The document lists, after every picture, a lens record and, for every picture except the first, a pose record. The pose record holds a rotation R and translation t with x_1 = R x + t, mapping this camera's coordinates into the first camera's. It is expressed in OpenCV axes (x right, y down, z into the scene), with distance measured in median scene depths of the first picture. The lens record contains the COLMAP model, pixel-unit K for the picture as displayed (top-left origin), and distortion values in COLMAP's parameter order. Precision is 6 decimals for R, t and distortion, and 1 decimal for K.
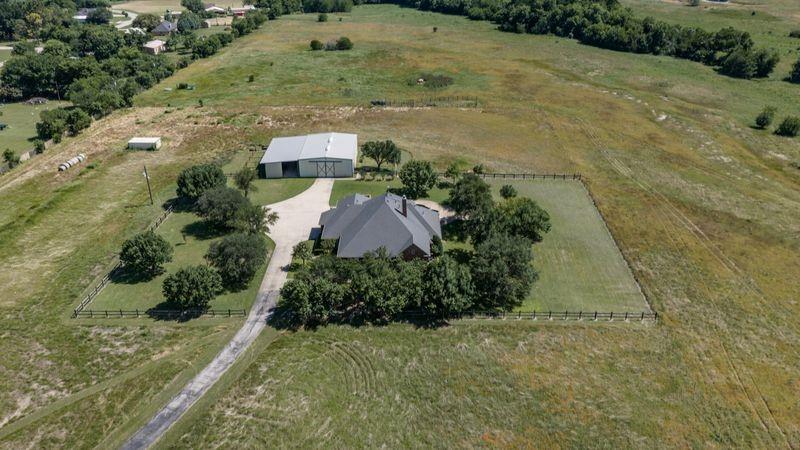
lens RADIAL K [[633.7, 0, 400.0], [0, 633.7, 225.0], [0, 0, 1]] dist [0.001051, -0.008703]
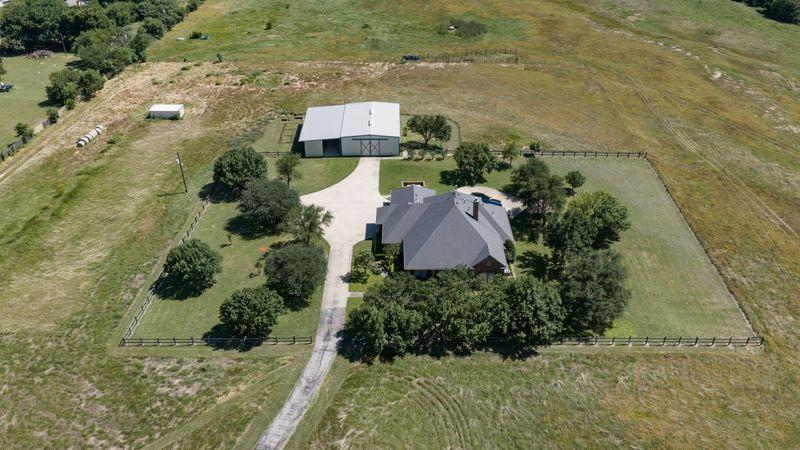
lens RADIAL K [[633.7, 0, 400.0], [0, 633.7, 225.0], [0, 0, 1]] dist [0.001051, -0.008703]
pose [[0.999994, 0.001514, 0.003138, -0.086881], [-0.001864, 0.993415, 0.114554, -0.091597], [-0.002944, -0.114560, 0.993412, 0.086651]]
